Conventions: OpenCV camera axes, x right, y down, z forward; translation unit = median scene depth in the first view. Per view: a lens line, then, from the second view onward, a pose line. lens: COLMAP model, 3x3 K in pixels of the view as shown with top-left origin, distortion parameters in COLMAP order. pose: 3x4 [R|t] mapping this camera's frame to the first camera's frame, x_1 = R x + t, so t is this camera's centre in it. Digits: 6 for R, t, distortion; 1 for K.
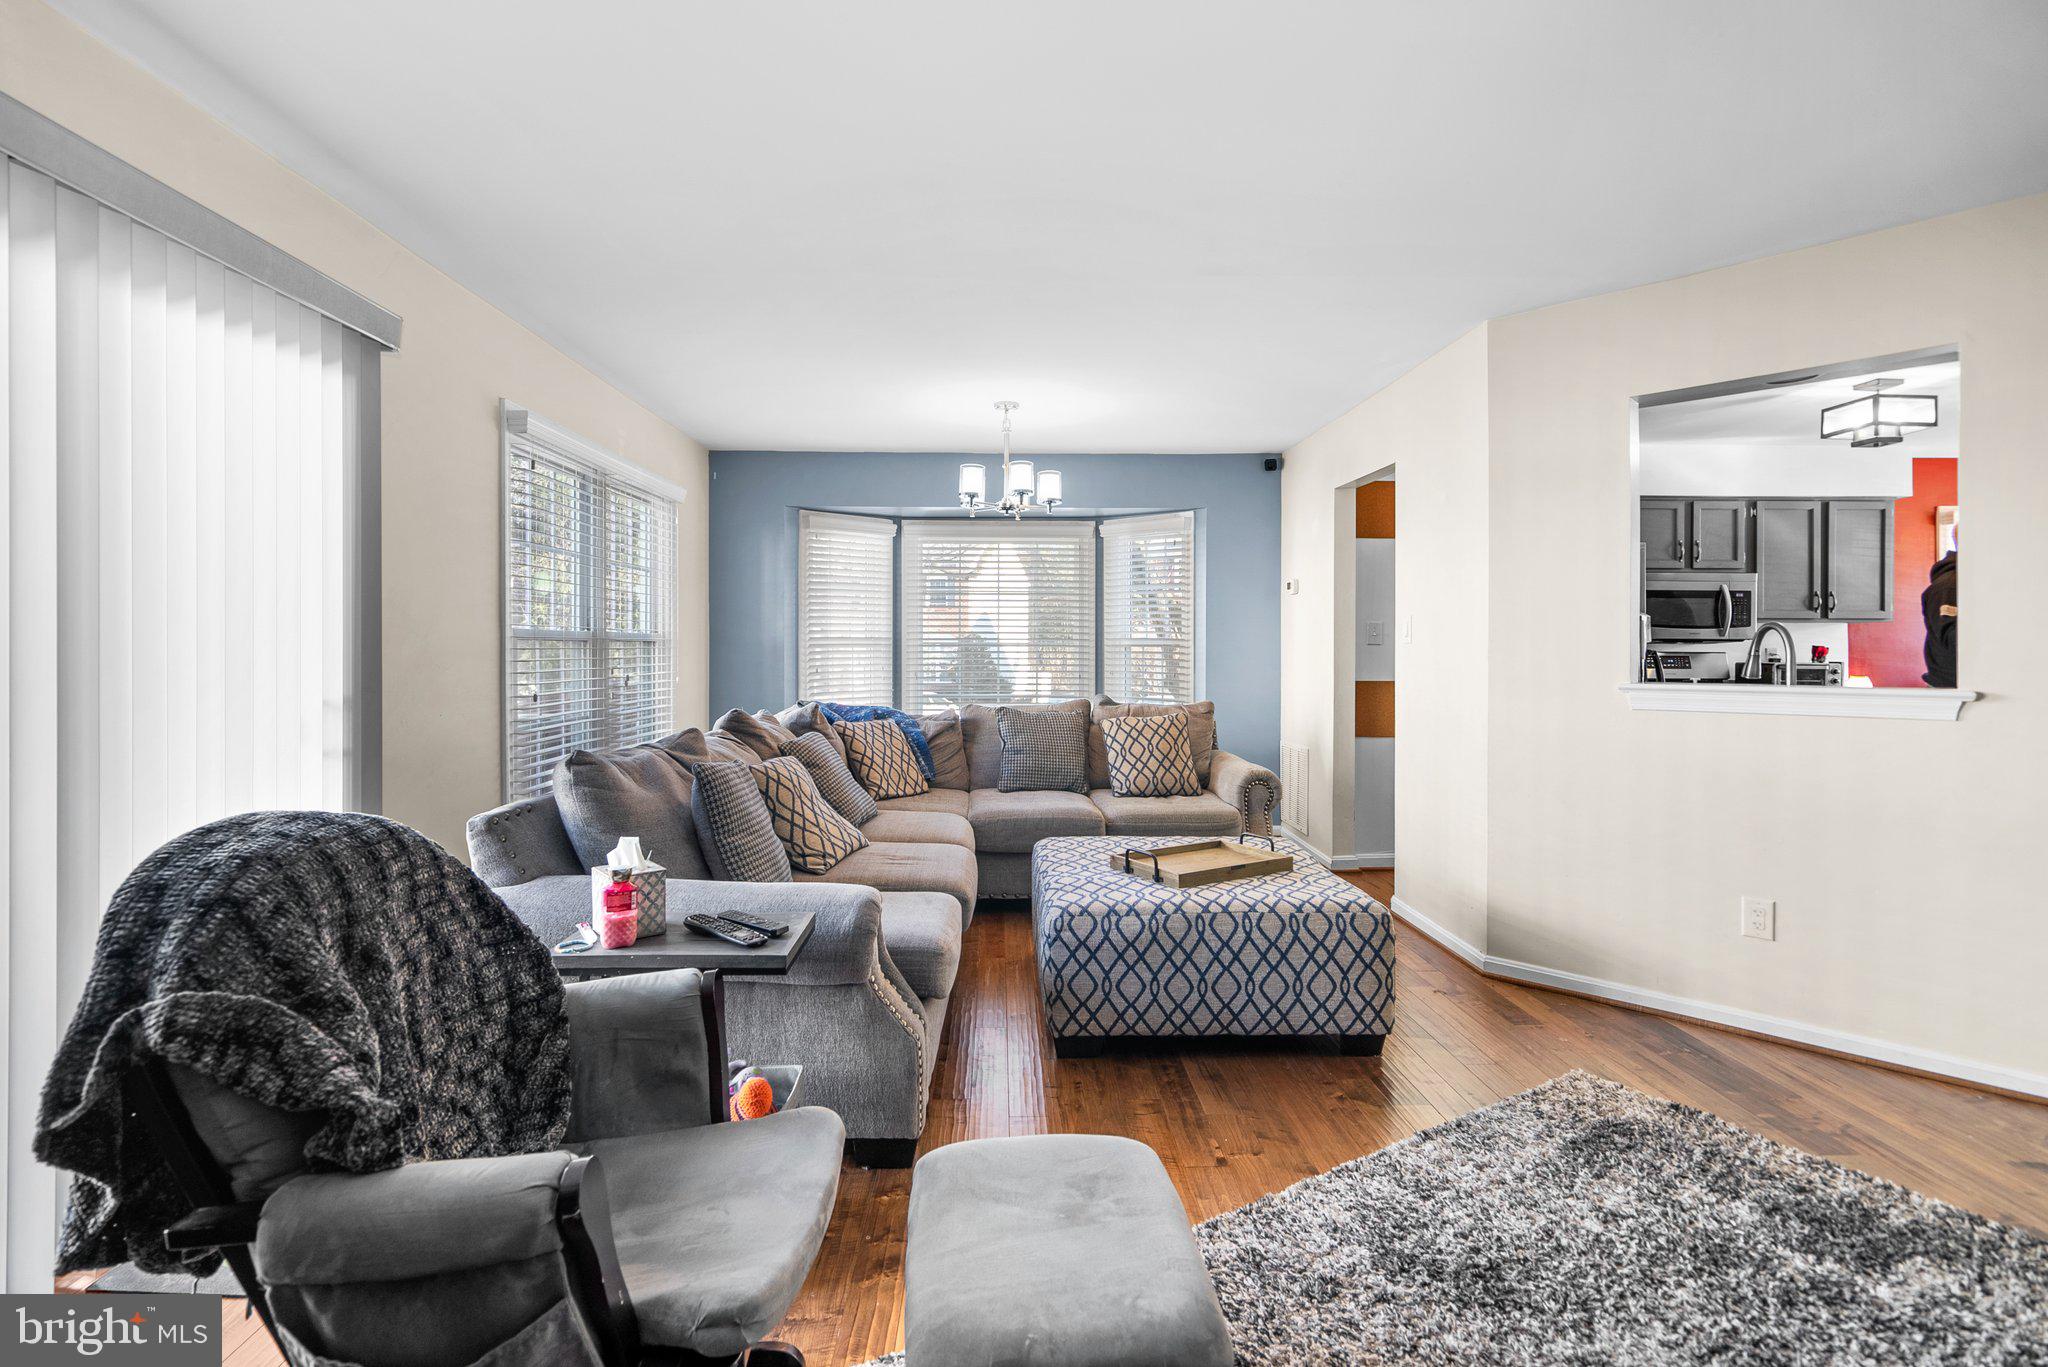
lens RADIAL K [[941.2, 0, 999.4], [0, 941.2, 645.4], [0, 0, 1]] dist [-0.007071, 0.003548]
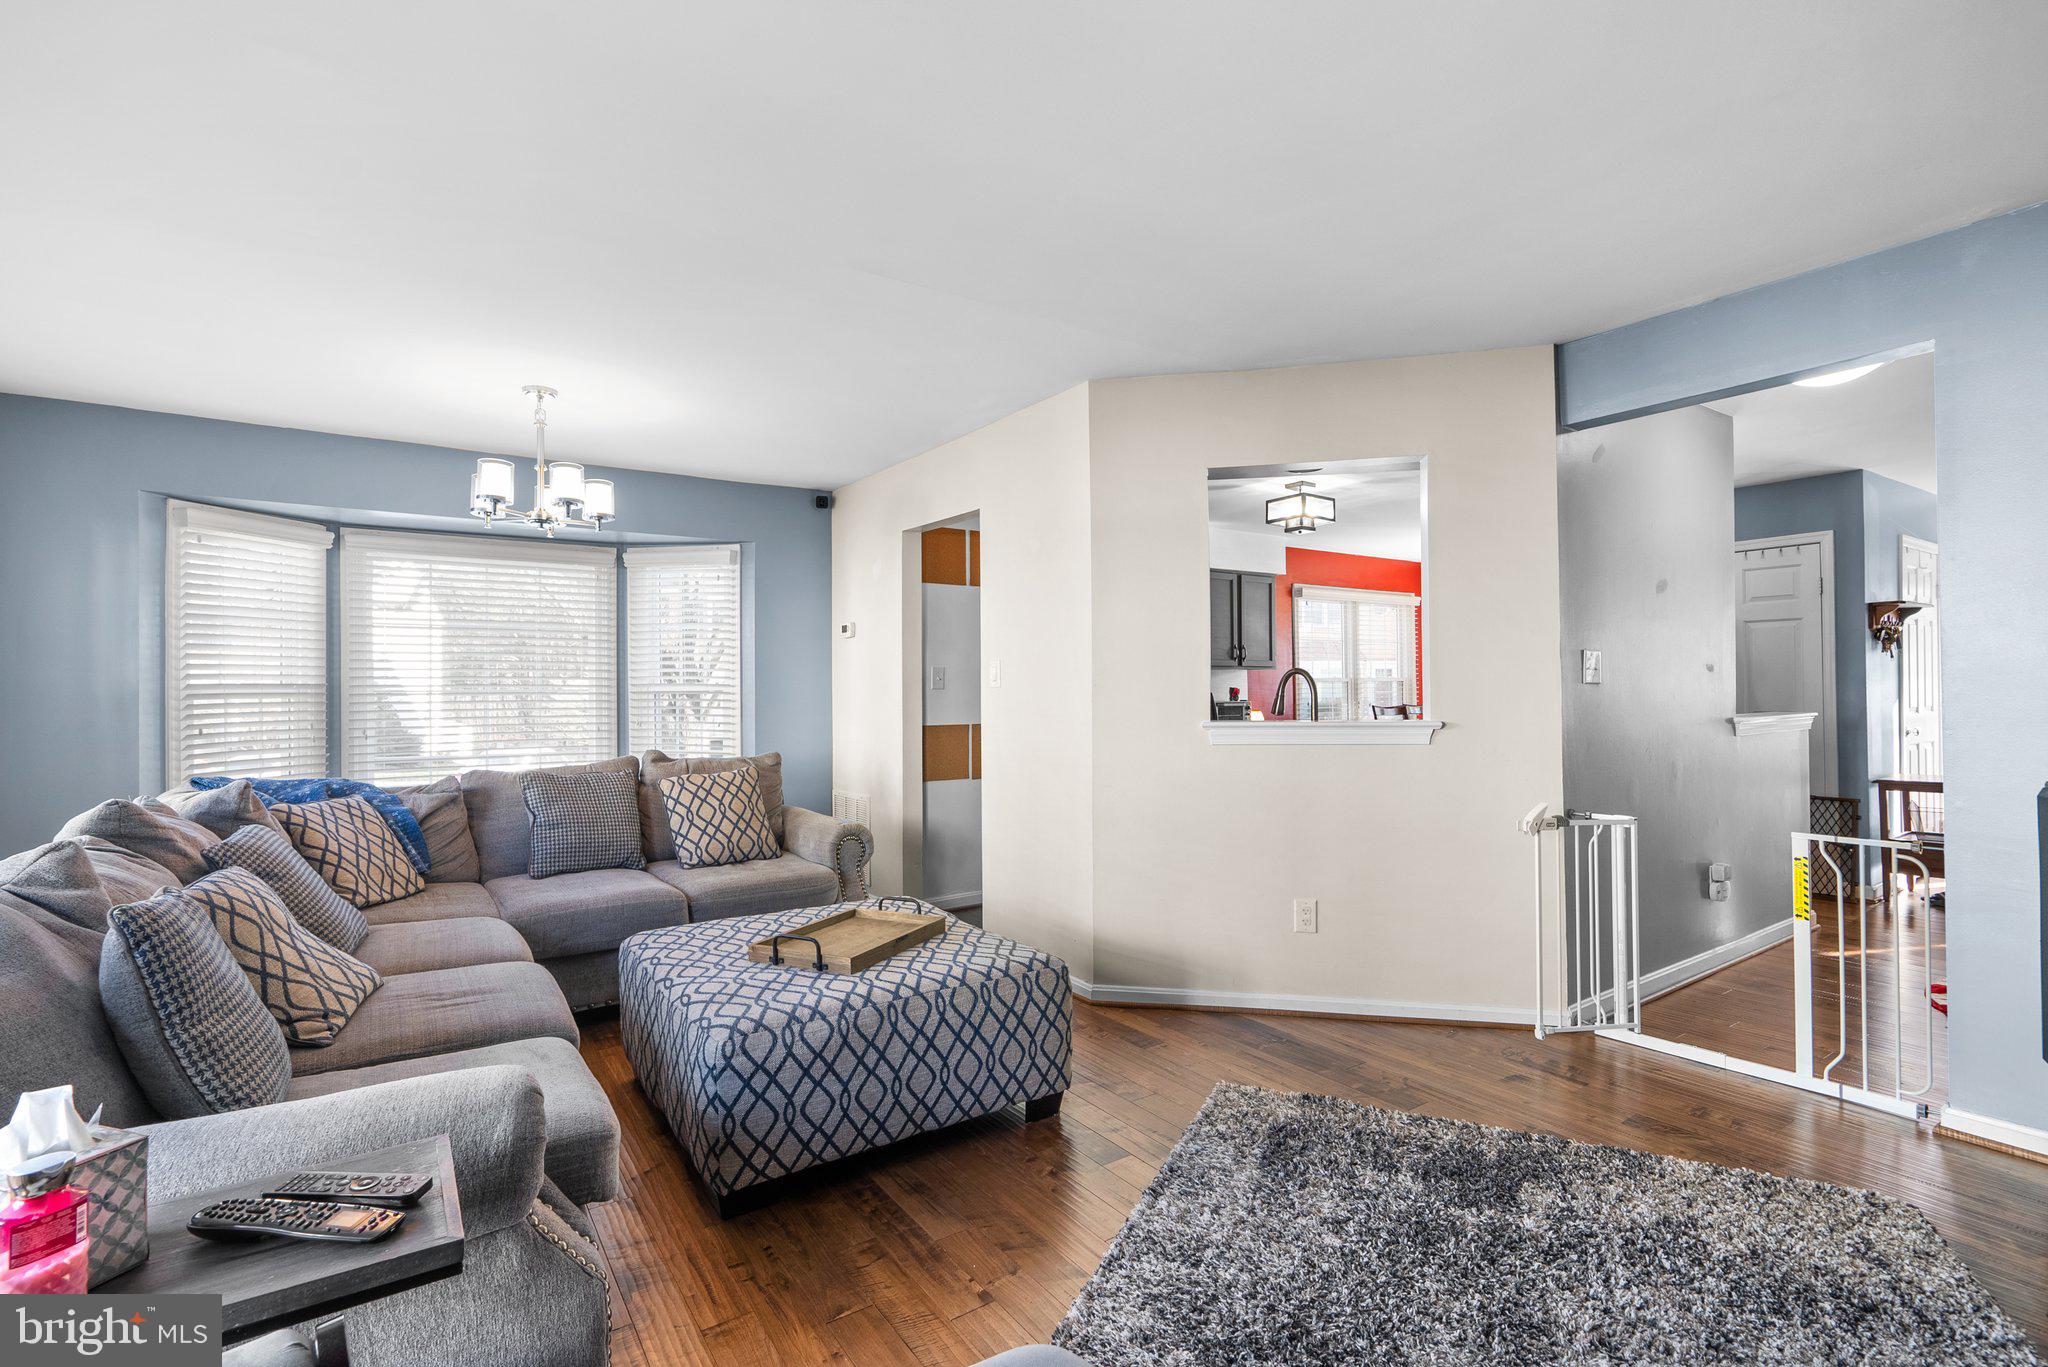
lens RADIAL K [[941.2, 0, 1022.1], [0, 941.2, 679.7], [0, 0, 1]] dist [-0.007071, 0.003548]
pose [[0.836729, -0.001652, 0.547614, -0.125354], [0.007946, 0.999927, -0.009125, -0.001663], [-0.547559, 0.011986, 0.836681, 0.162660]]
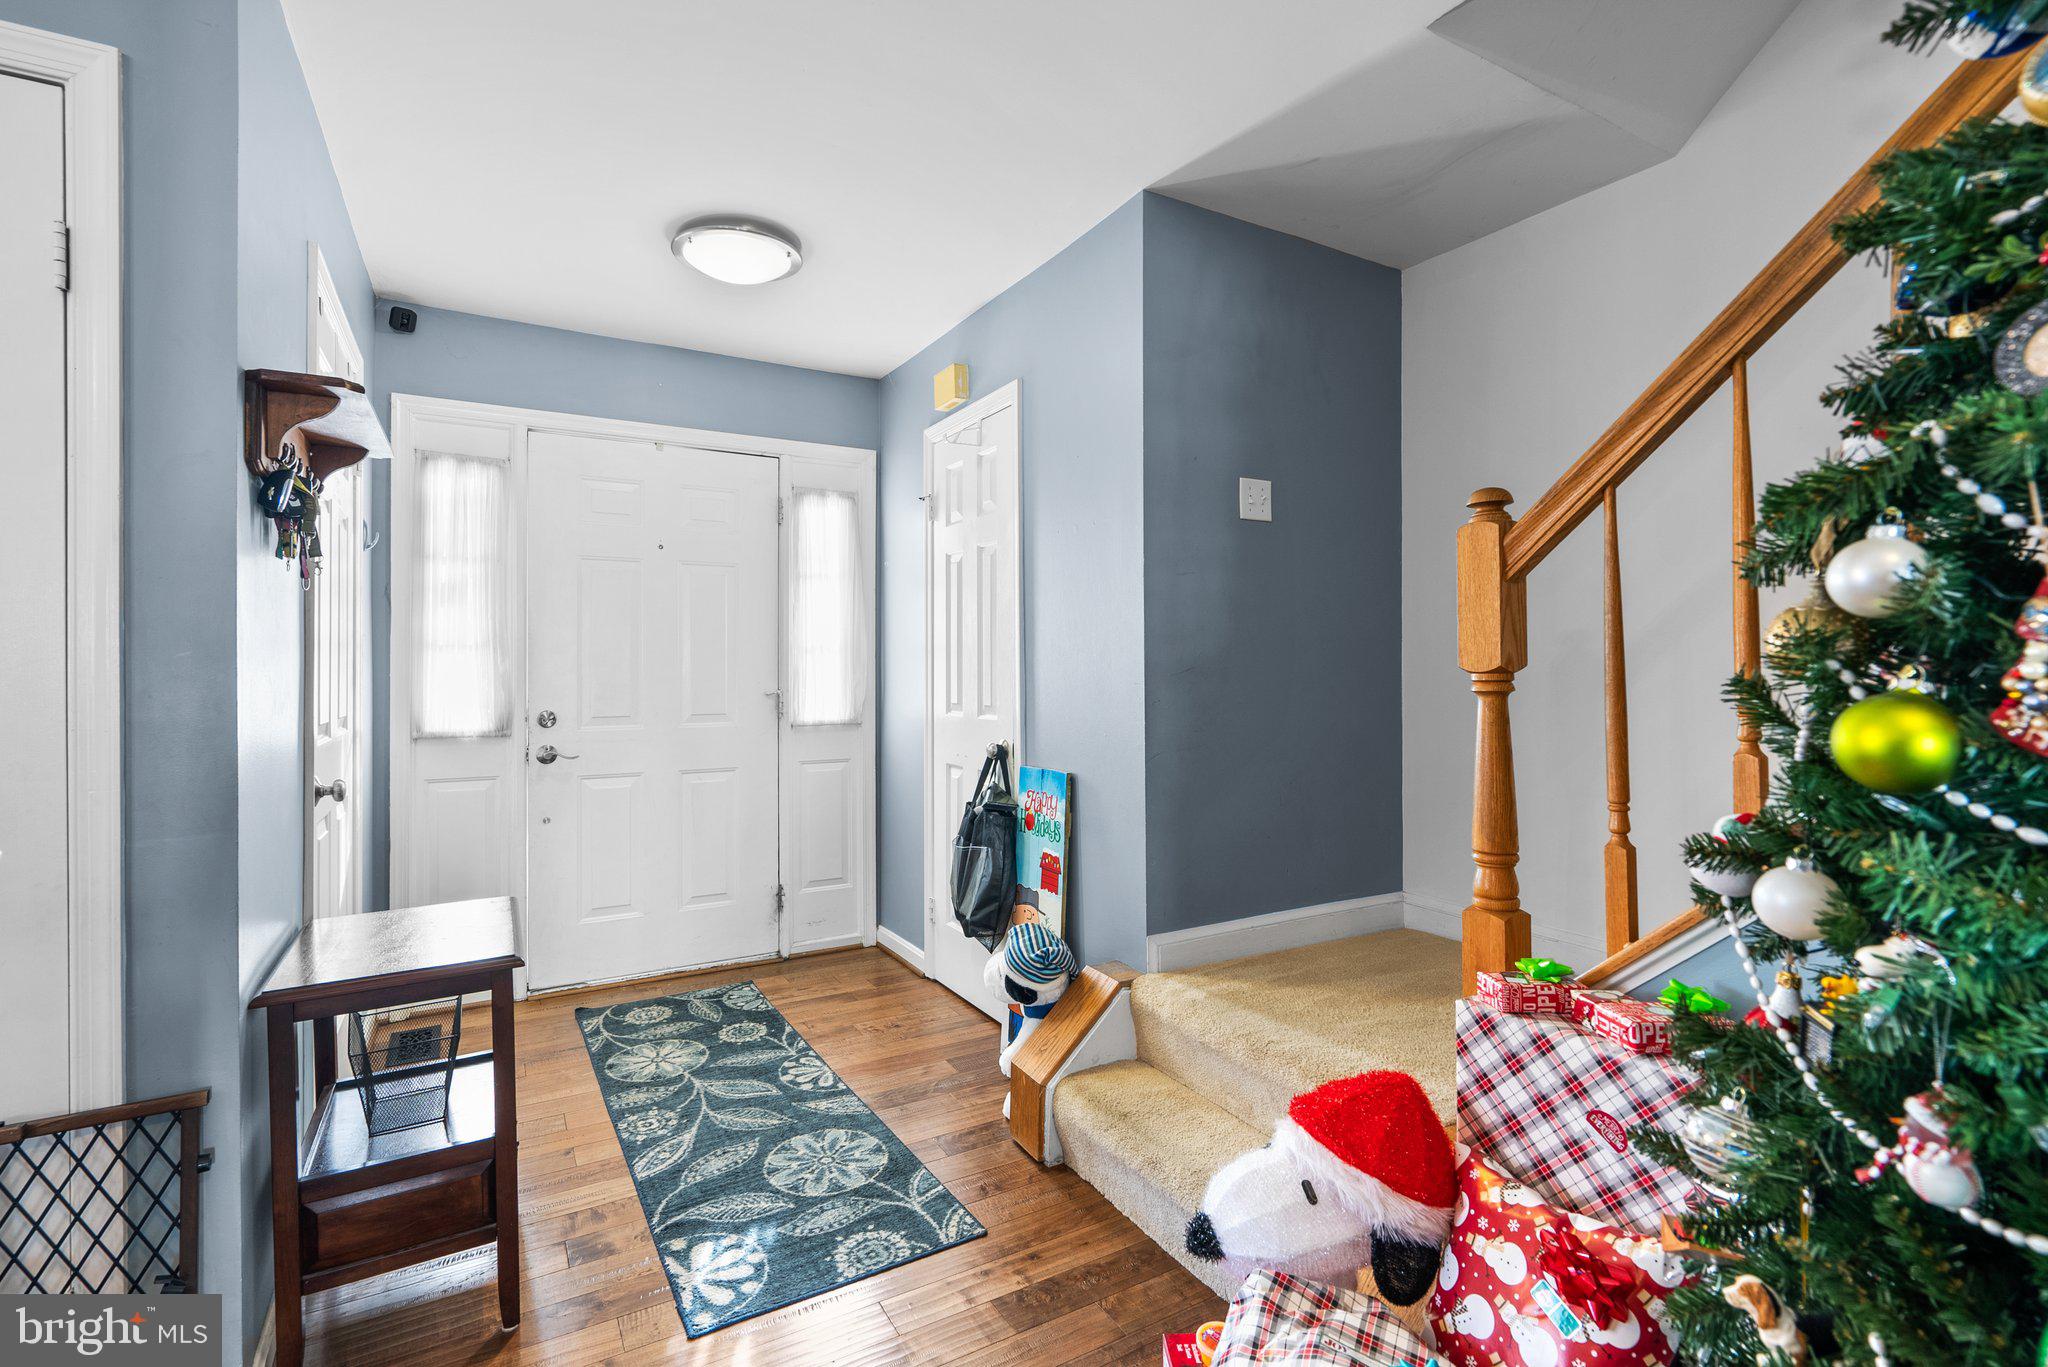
lens RADIAL K [[941.2, 0, 1021.6], [0, 941.2, 671.3], [0, 0, 1]] dist [-0.007071, 0.003548]
pose [[-0.481638, 0.002823, 0.876365, 1.432653], [0.003678, 0.999993, -0.001199, 0.010141], [-0.876362, 0.002645, -0.481645, 0.613905]]
